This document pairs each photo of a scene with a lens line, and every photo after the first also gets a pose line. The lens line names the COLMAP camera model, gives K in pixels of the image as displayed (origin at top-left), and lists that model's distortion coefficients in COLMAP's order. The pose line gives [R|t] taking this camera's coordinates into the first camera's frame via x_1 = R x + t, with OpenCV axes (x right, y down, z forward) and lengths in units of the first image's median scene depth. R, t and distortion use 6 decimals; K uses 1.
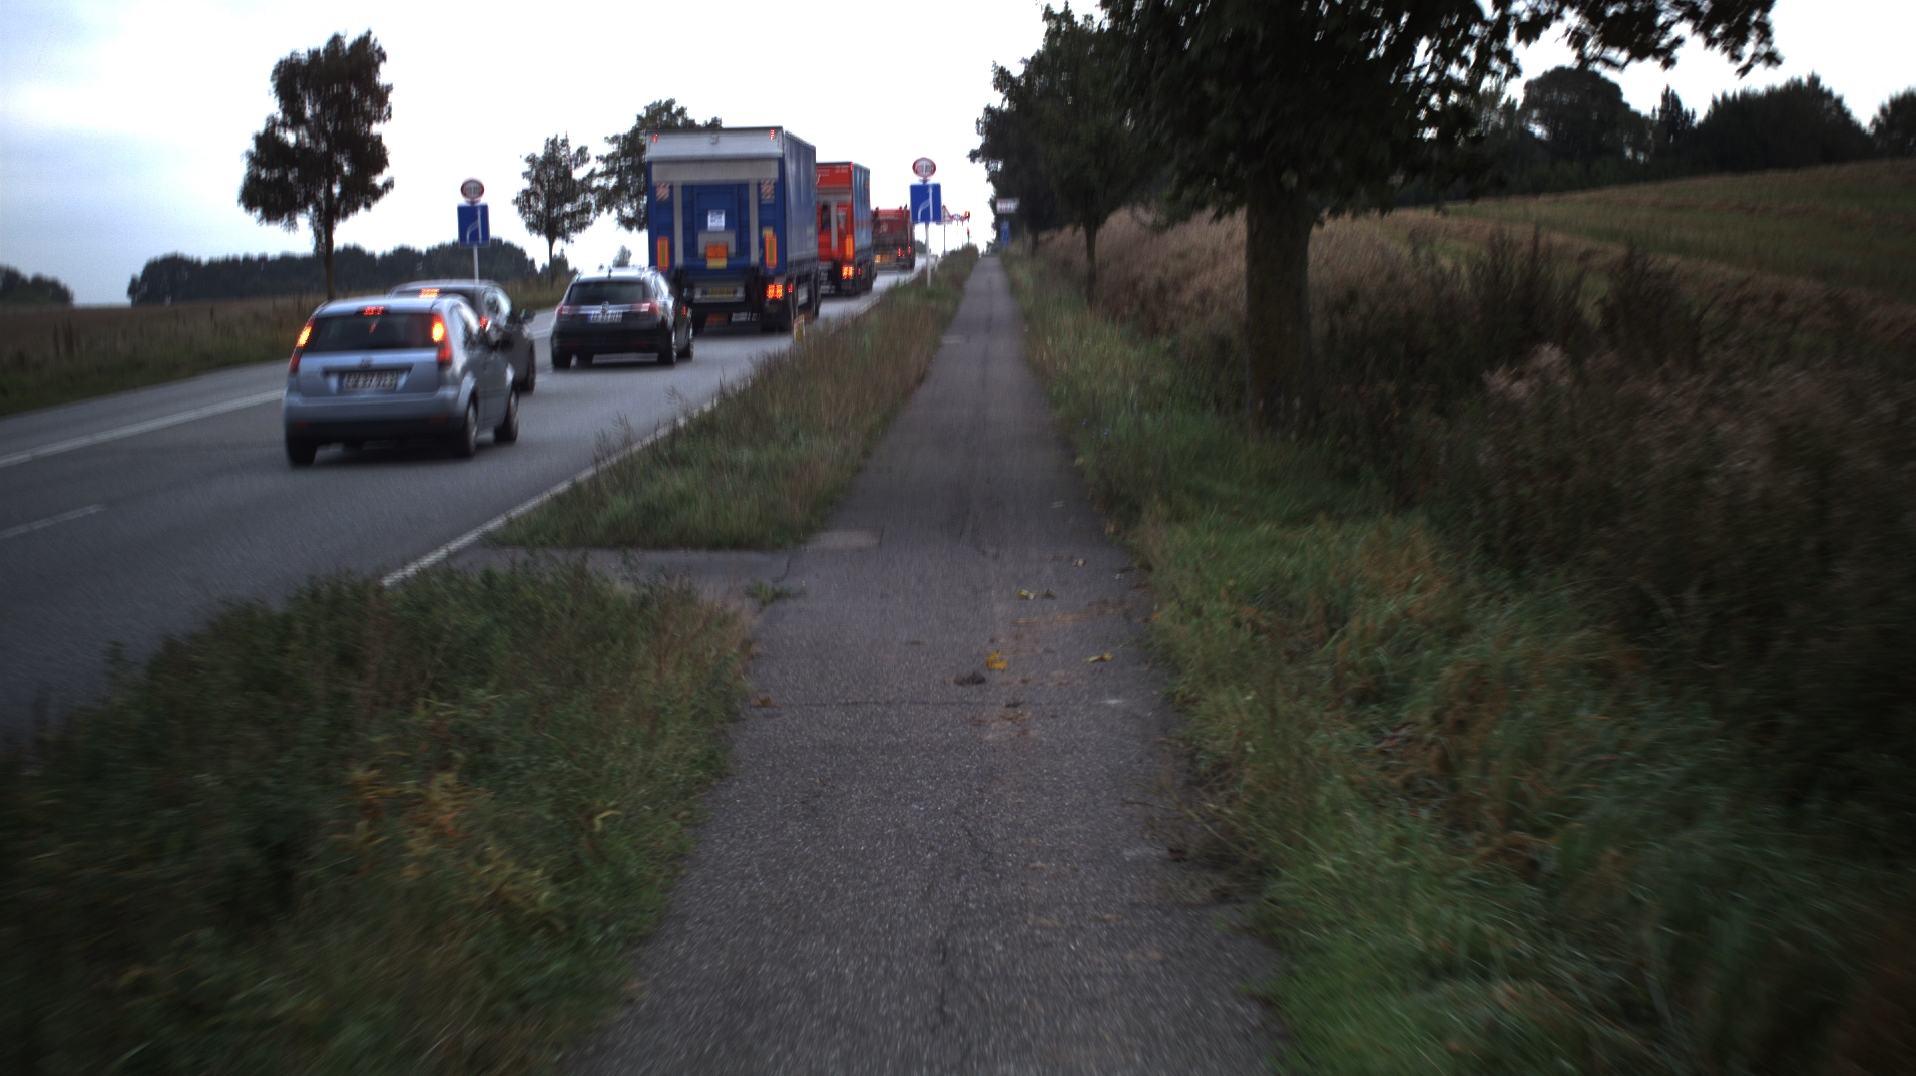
lens RADIAL K [[3534.1, 0, 958.0], [0, 3534.1, 538.0], [0, 0, 1]] dist [-0.218060, 0.068070]
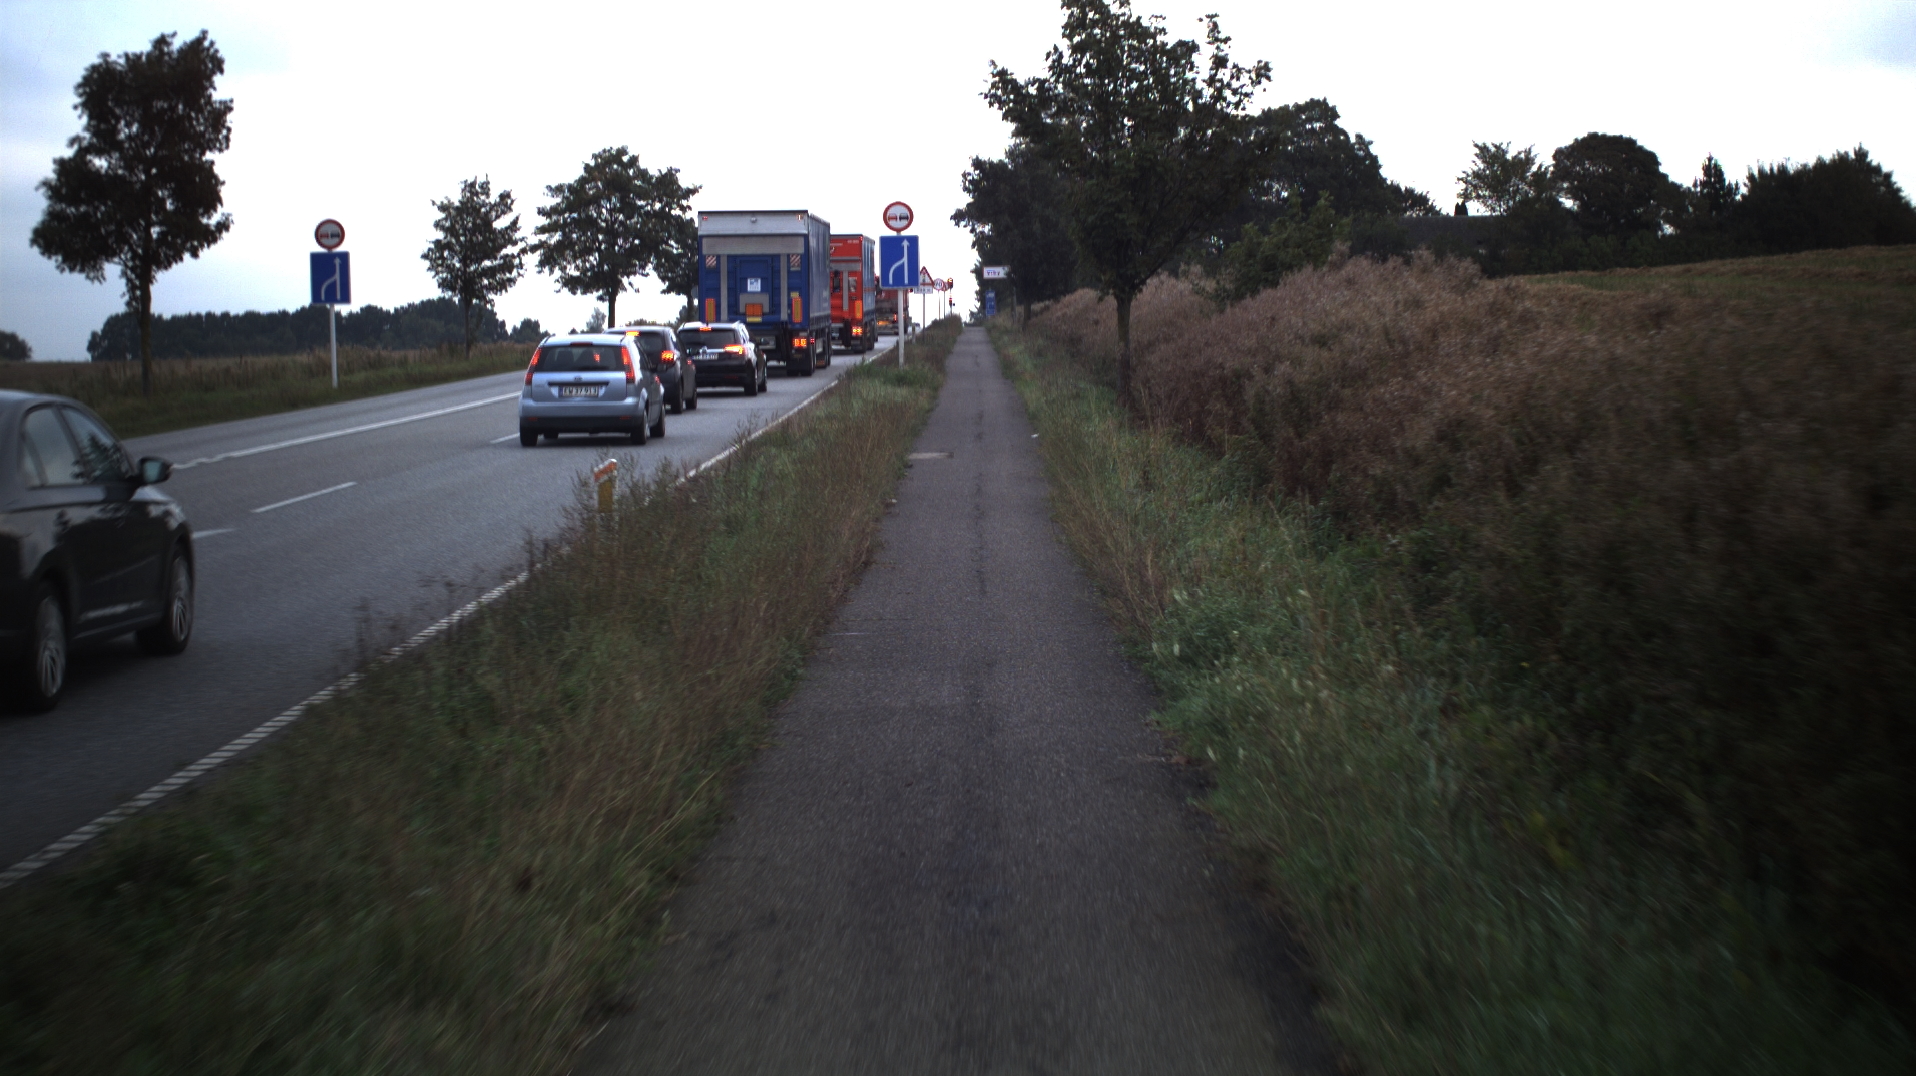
lens RADIAL K [[2490.2, 0, 958.0], [0, 2490.2, 538.0], [0, 0, 1]] dist [-0.106601, 0.056162]
pose [[0.999817, 0.017288, 0.008215, 0.000517], [-0.017336, 0.999833, 0.005813, -0.032294], [-0.008113, -0.005955, 0.999949, 0.393097]]
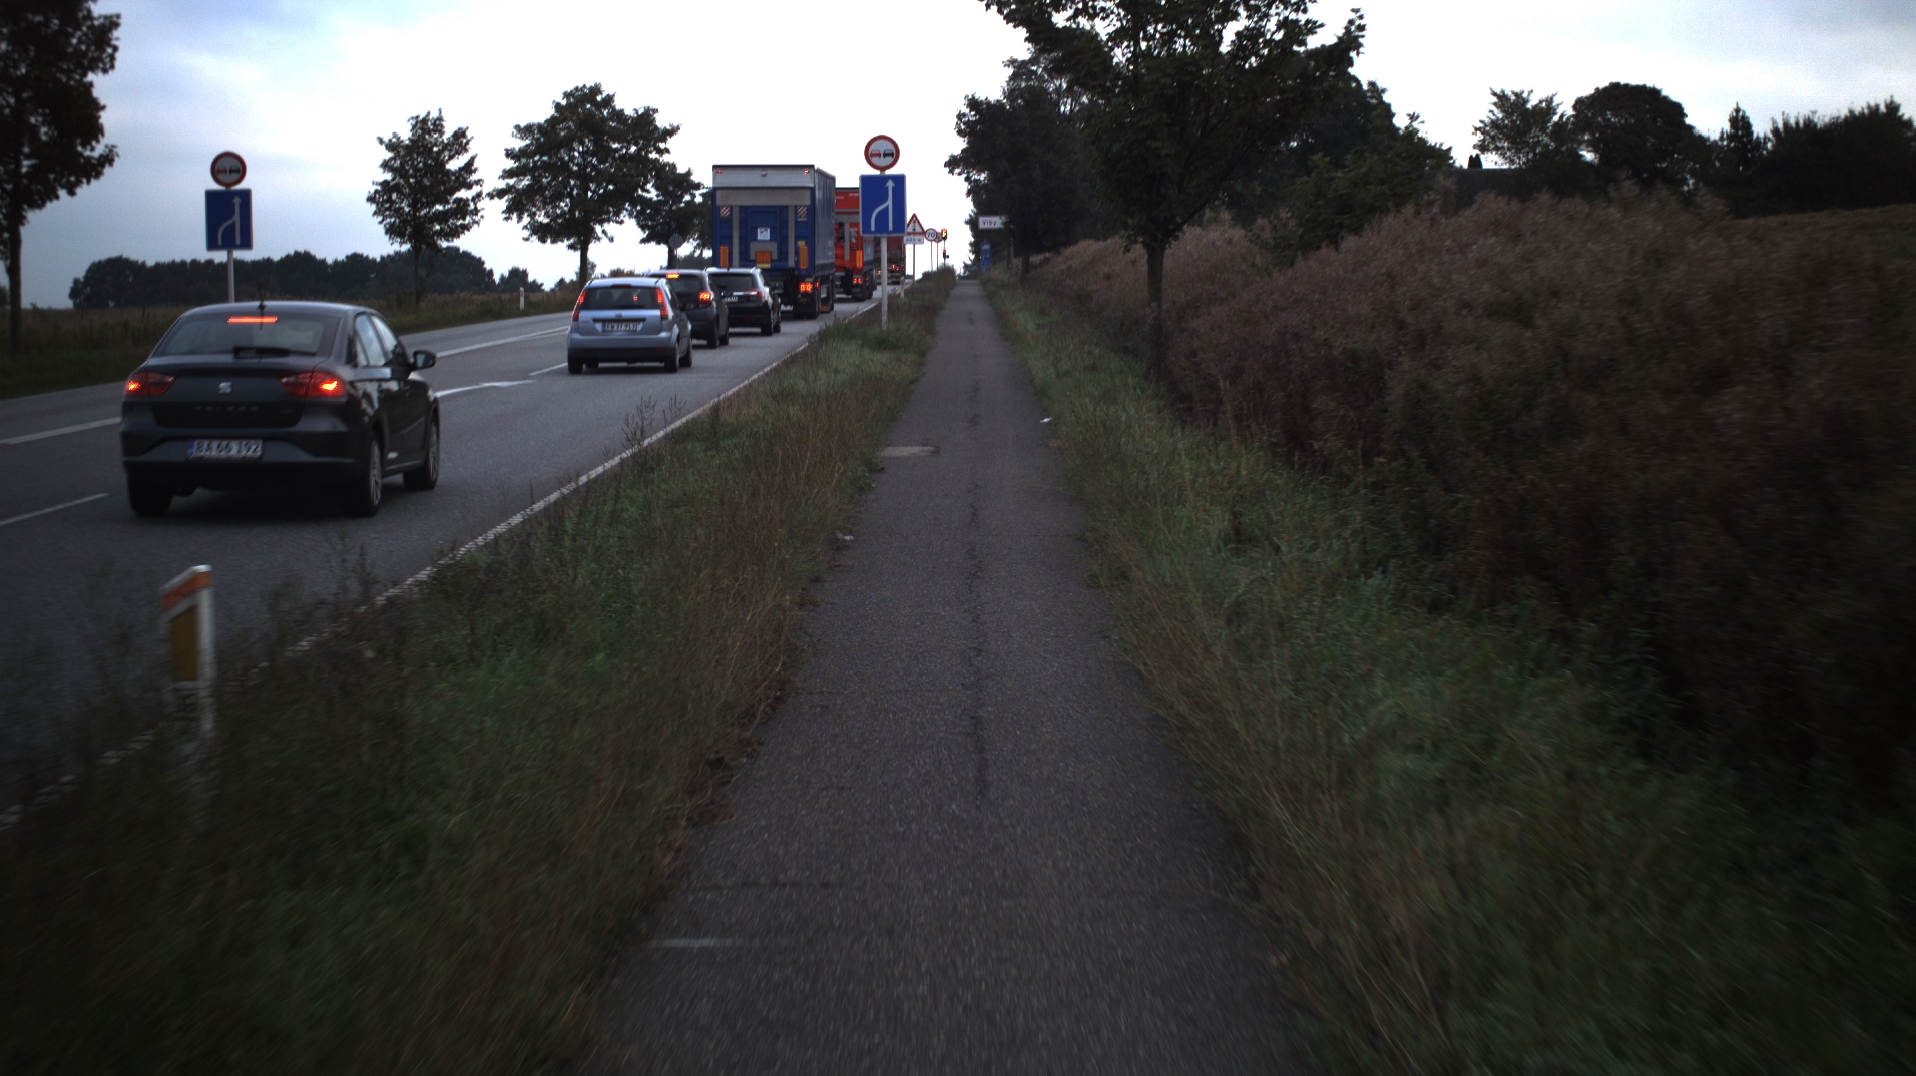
lens RADIAL K [[2160.0, 0, 958.0], [0, 2160.0, 538.0], [0, 0, 1]] dist [-0.072130, 0.035953]
pose [[0.999618, 0.024927, 0.011940, 0.001866], [-0.025425, 0.998726, 0.043599, -0.043867], [-0.010838, -0.043886, 0.998978, 0.514168]]
